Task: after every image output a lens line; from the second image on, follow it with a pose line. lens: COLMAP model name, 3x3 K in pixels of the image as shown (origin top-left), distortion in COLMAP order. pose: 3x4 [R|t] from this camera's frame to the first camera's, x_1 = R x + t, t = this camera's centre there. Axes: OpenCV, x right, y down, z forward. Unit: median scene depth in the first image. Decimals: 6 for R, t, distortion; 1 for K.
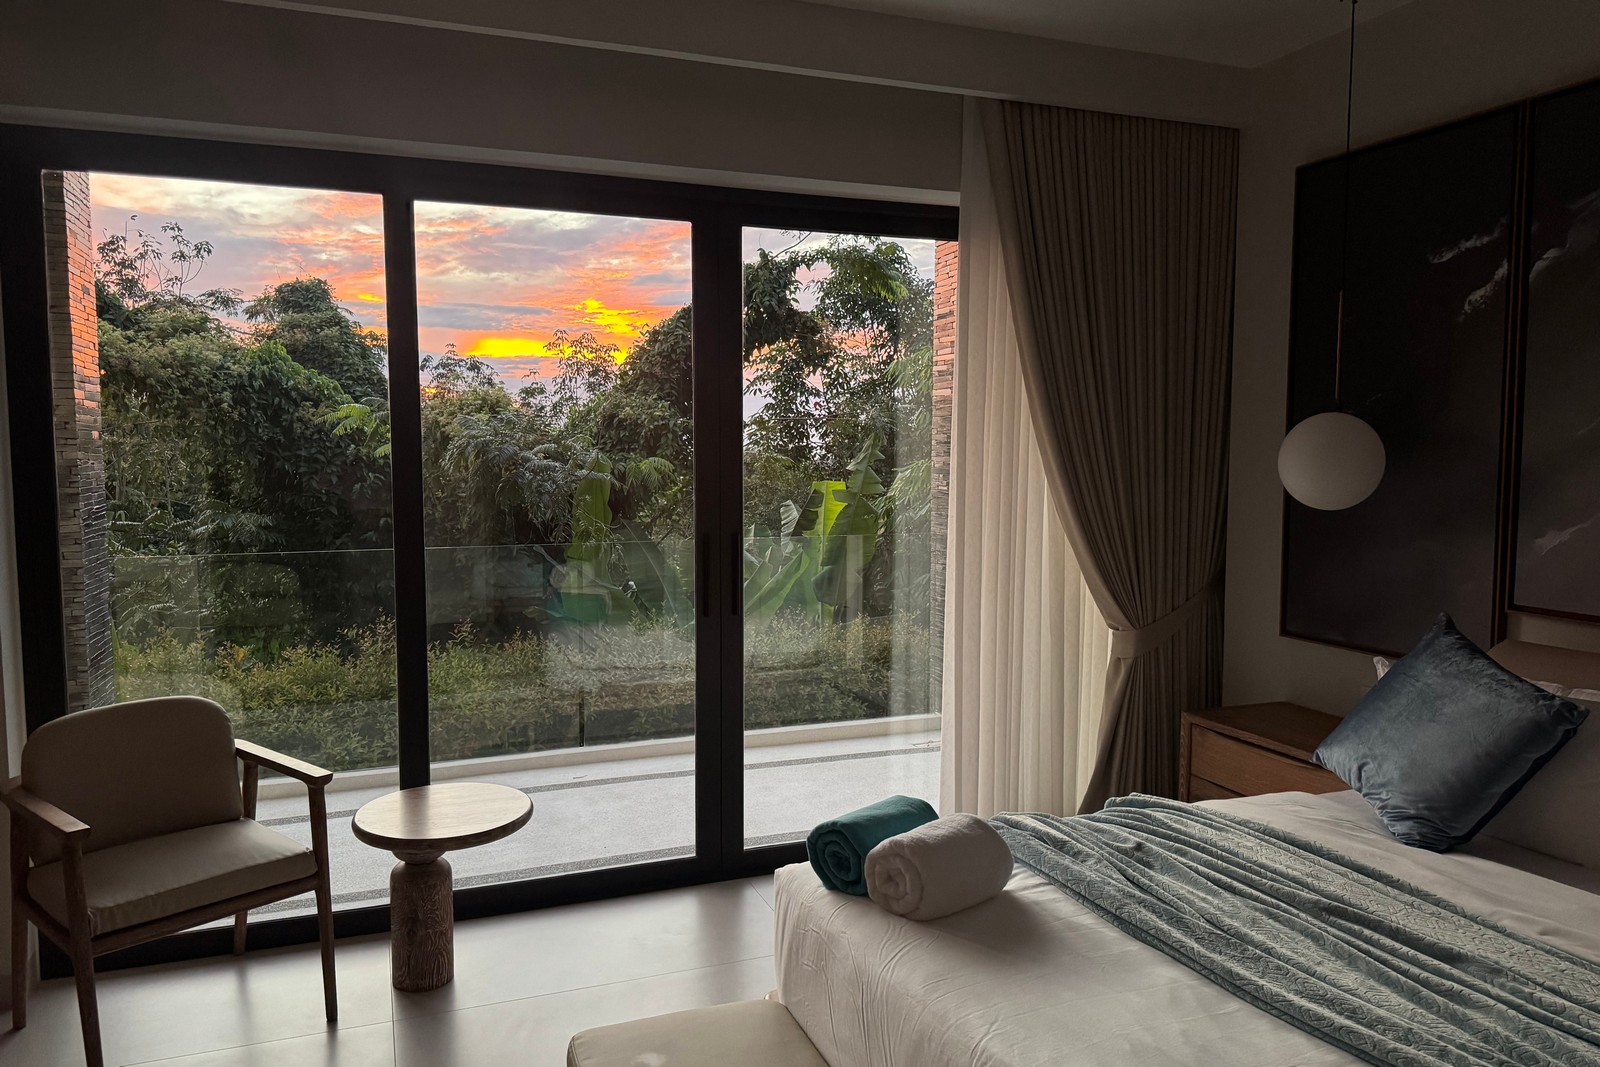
lens RADIAL K [[1123.9, 0, 807.7], [0, 1123.9, 539.3], [0, 0, 1]] dist [0.055387, -0.064789]
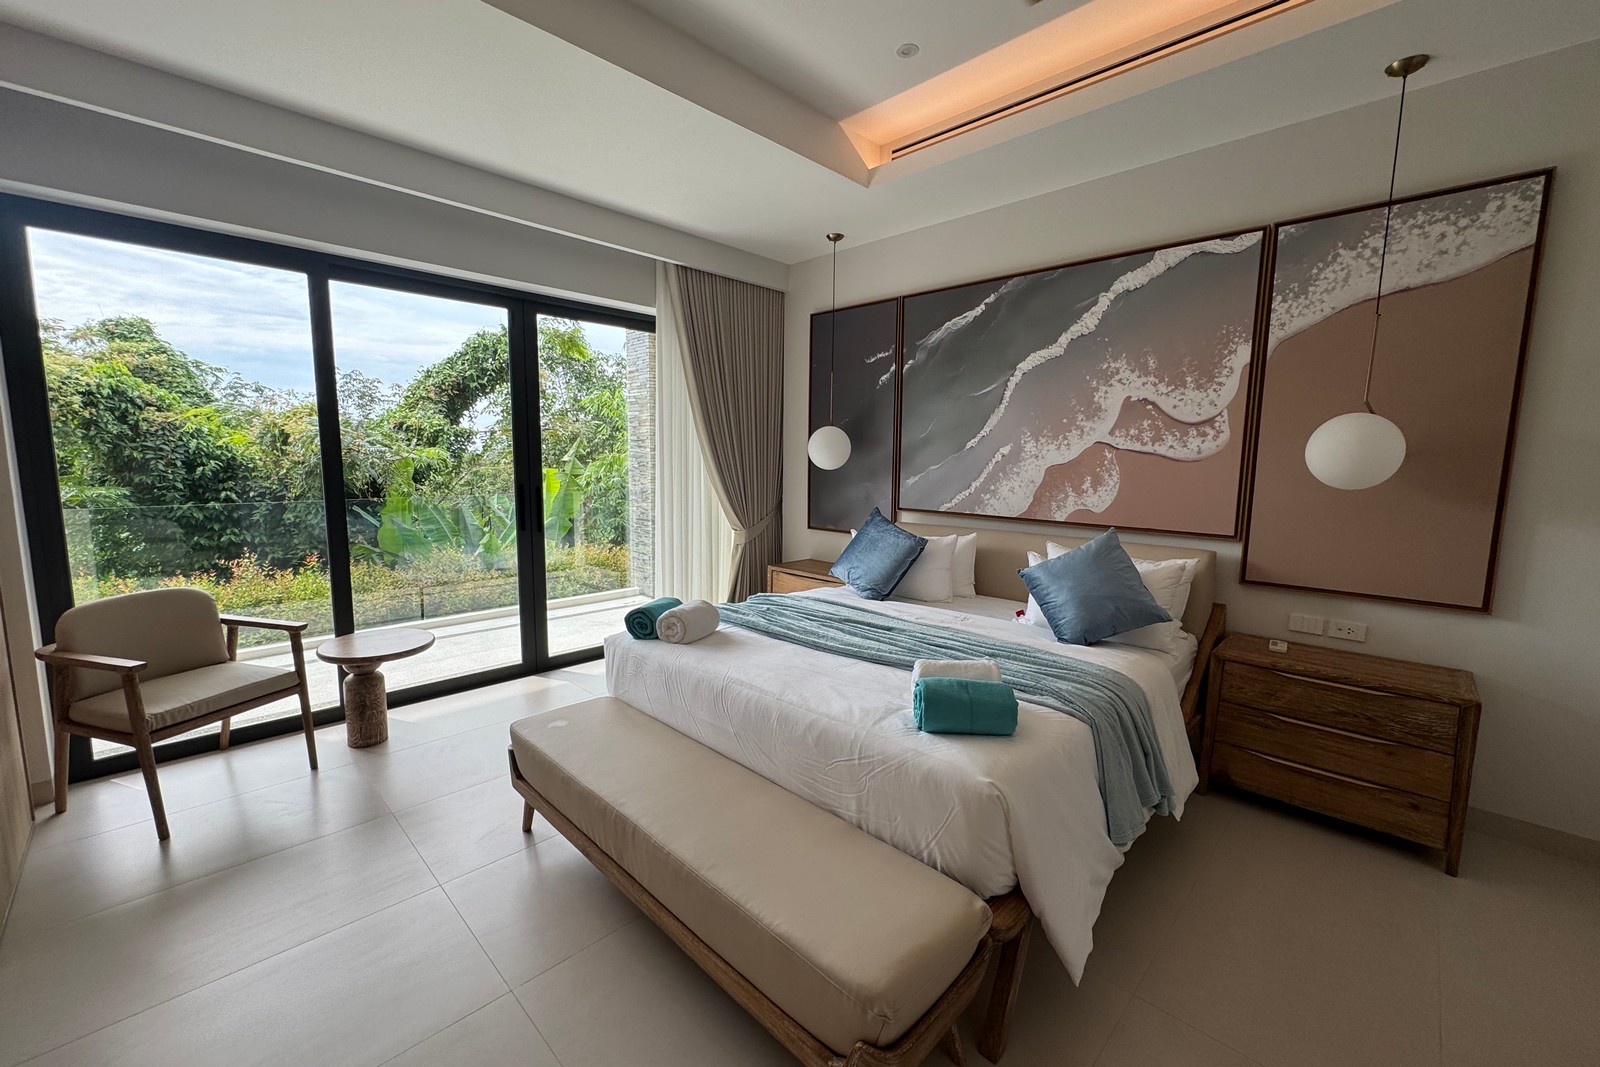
lens RADIAL K [[638.0, 0, 802.8], [0, 638.0, 538.6], [0, 0, 1]] dist [-0.002637, 0.000578]
pose [[0.908874, -0.043600, 0.414785, -0.126329], [0.022256, 0.998174, 0.056155, 0.040598], [-0.416476, -0.041806, 0.908185, -0.145503]]
